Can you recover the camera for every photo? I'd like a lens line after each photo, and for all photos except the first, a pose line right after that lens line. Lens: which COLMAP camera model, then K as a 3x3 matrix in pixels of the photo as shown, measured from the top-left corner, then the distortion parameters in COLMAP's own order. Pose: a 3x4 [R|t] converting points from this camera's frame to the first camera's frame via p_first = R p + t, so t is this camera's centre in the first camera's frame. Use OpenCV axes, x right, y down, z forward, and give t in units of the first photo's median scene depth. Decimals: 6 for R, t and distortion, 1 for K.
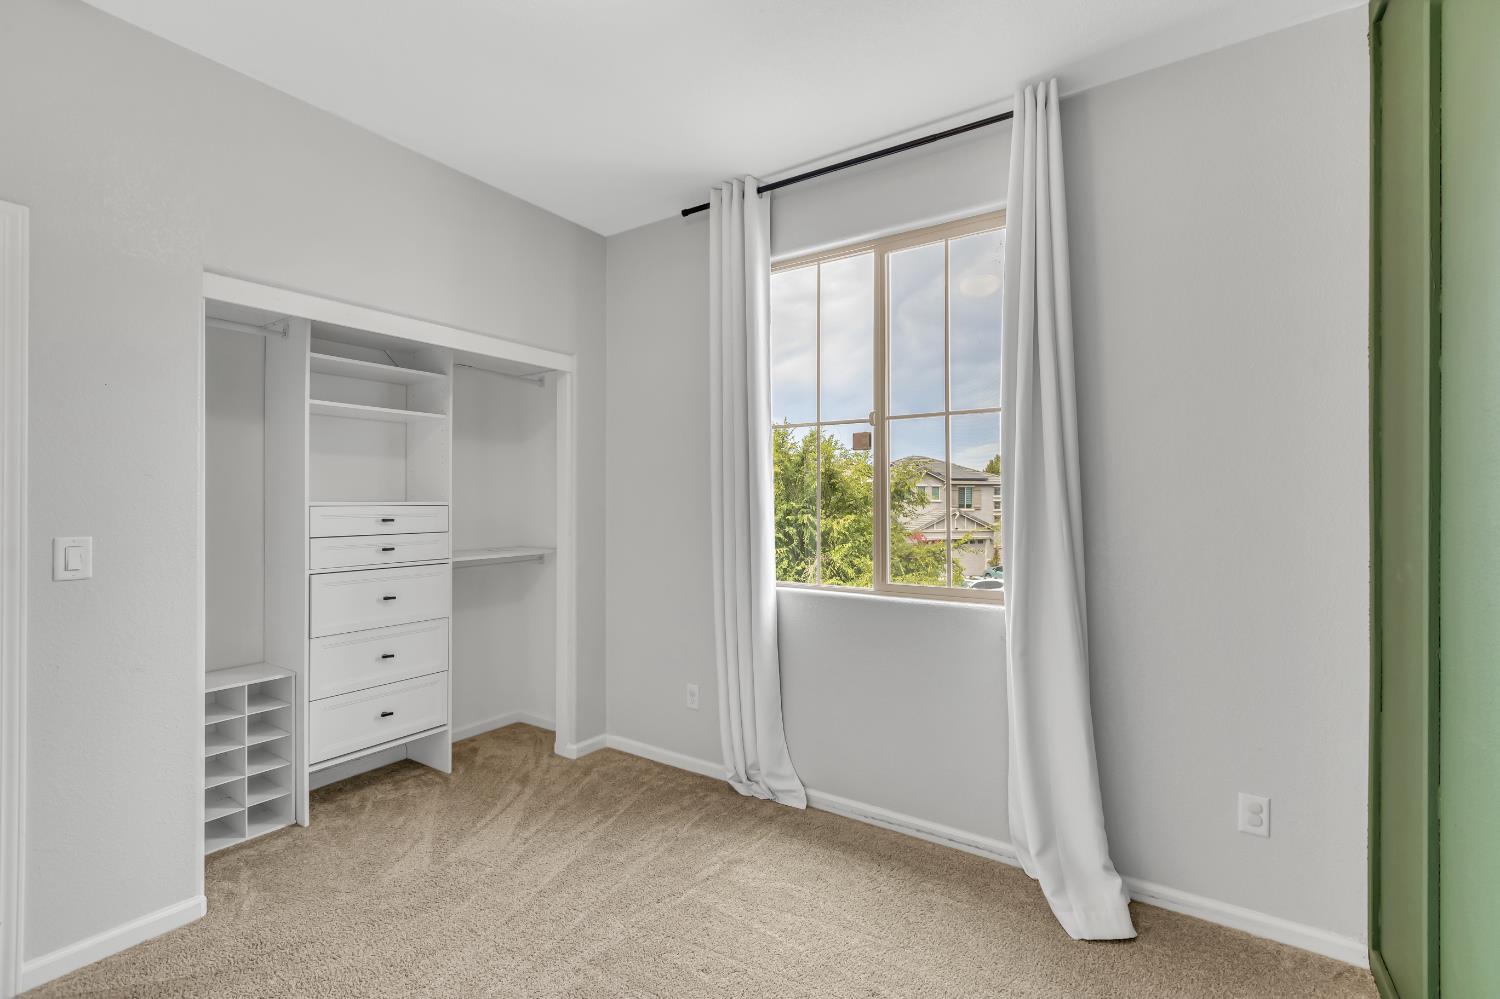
lens RADIAL K [[664.5, 0, 756.4], [0, 664.5, 502.3], [0, 0, 1]] dist [0.000169, -0.000523]
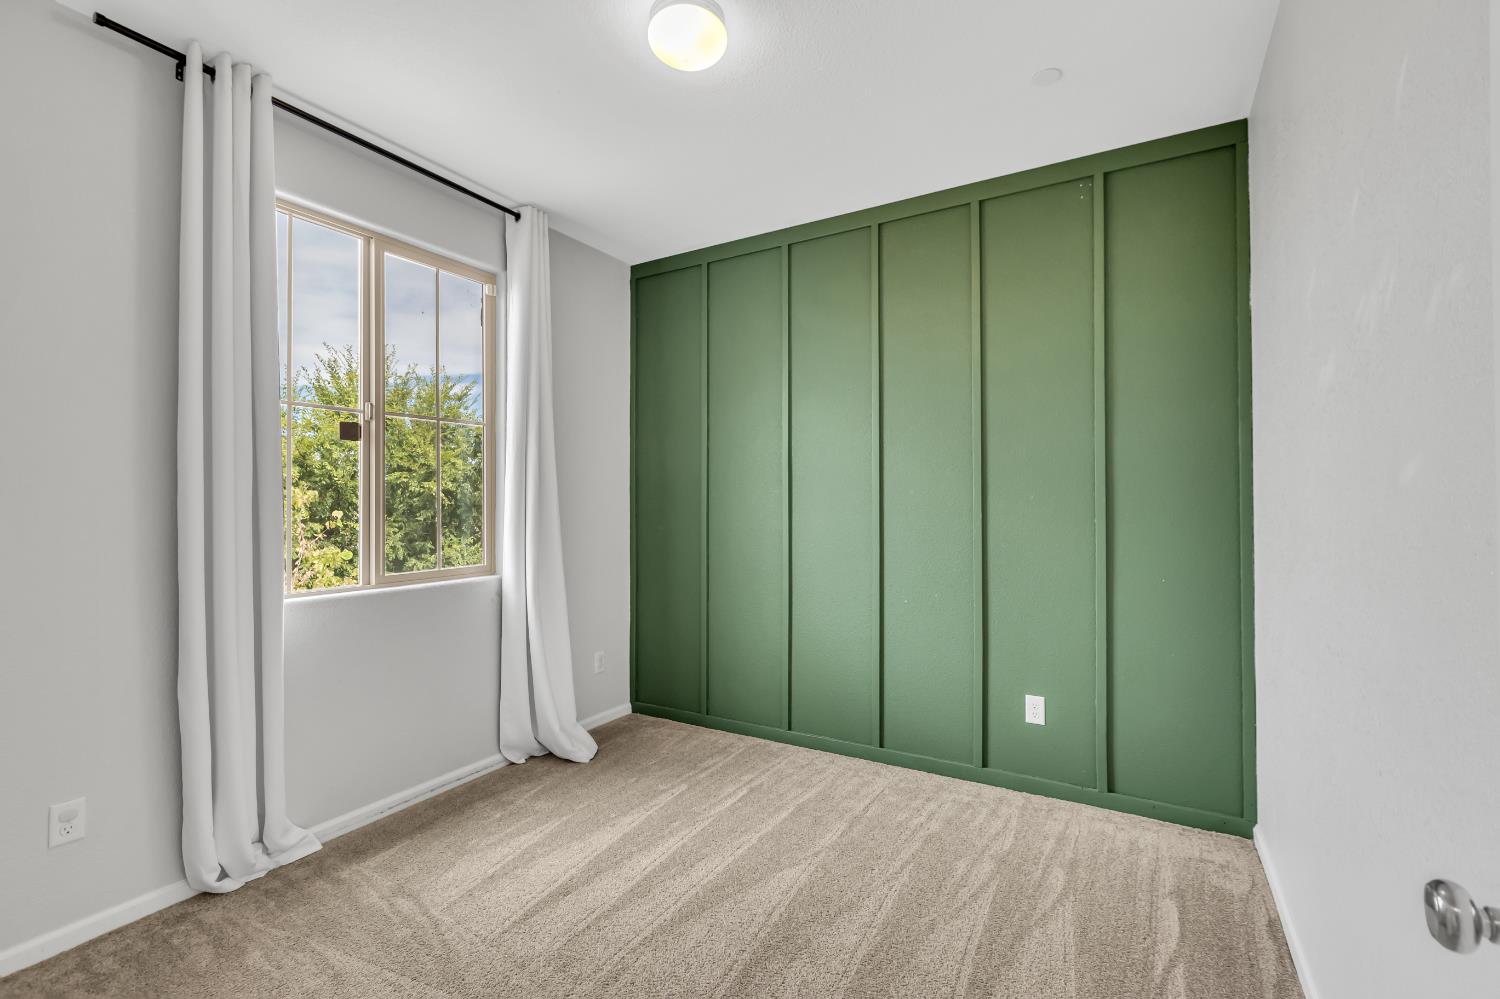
lens RADIAL K [[655.5, 0, 753.4], [0, 655.5, 497.3], [0, 0, 1]] dist [-0.001204, -0.000544]
pose [[-0.062989, 0.007162, 0.997988, -0.821643], [0.006814, 0.999954, -0.006746, 0.013301], [-0.997991, 0.006376, -0.063035, 0.489178]]
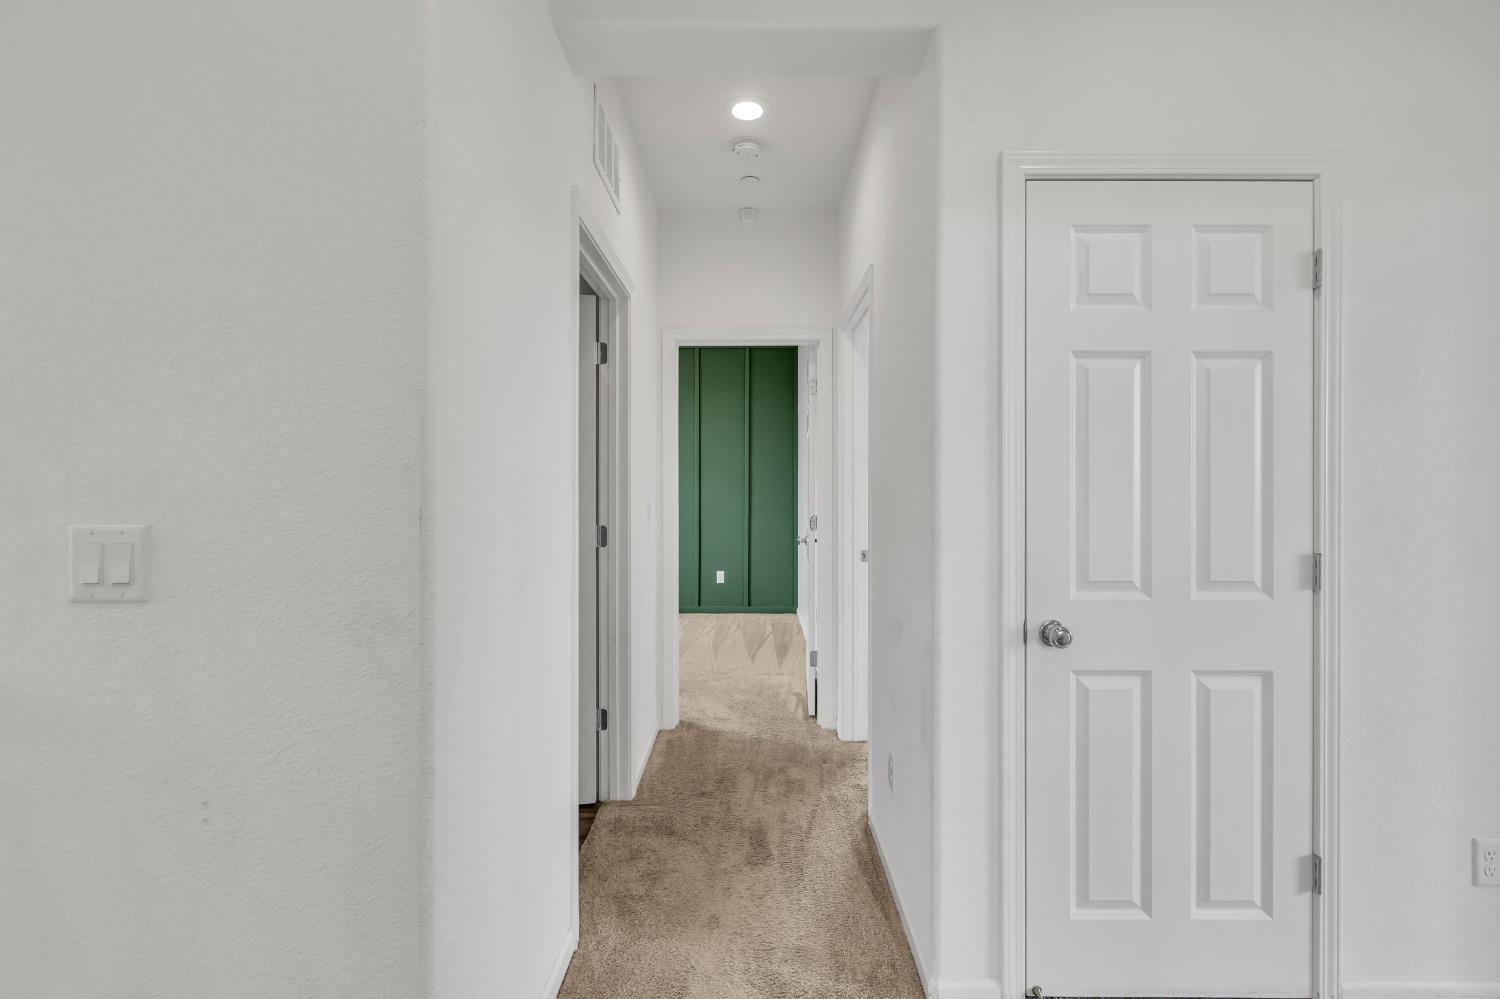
lens RADIAL K [[687.2, 0, 754.7], [0, 687.2, 482.3], [0, 0, 1]] dist [-0.001576, -0.000395]
pose [[-0.548224, 0.001378, 0.836330, -1.895636], [0.001509, 0.999999, -0.000659, 0.005594], [-0.836330, 0.000901, -0.548226, 1.198469]]
